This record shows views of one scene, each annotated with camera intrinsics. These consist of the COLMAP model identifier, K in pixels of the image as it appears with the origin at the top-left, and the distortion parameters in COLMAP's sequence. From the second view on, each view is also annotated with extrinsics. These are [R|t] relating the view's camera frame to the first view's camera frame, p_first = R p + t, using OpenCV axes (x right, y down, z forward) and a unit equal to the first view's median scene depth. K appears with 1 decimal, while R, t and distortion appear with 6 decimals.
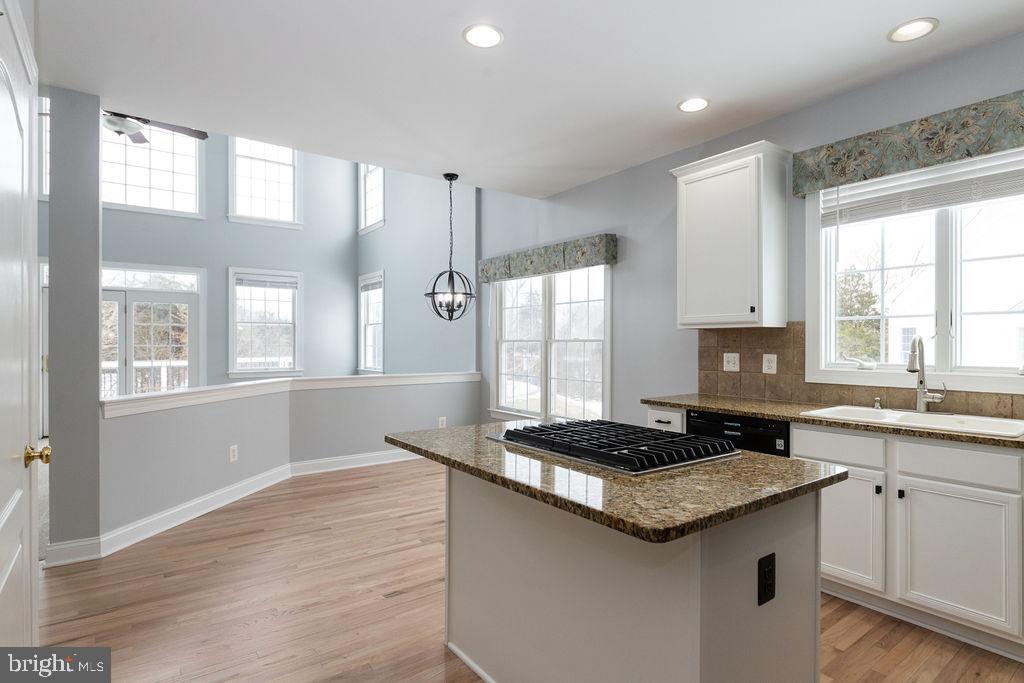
lens RADIAL K [[519.4, 0, 509.5], [0, 519.4, 343.5], [0, 0, 1]] dist [-0.012837, 0.000909]
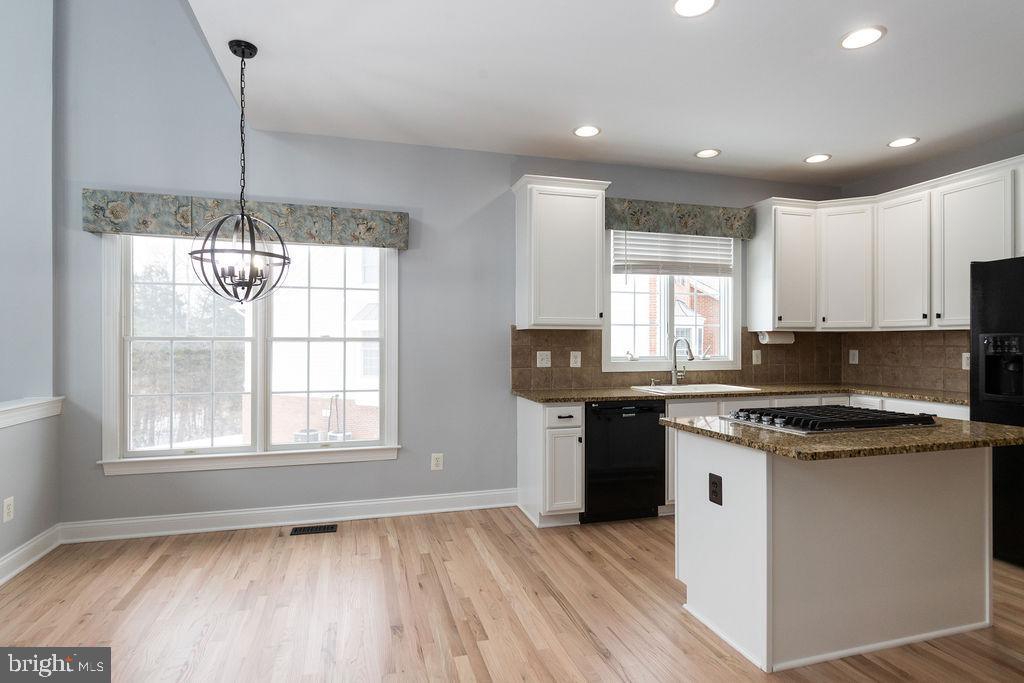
lens RADIAL K [[537.6, 0, 510.1], [0, 537.6, 341.0], [0, 0, 1]] dist [-0.002892, -0.000875]
pose [[0.352025, 0.000667, 0.935990, -0.725521], [0.000087, 1.000000, -0.000746, -0.003163], [-0.935991, 0.000344, 0.352025, 0.675732]]
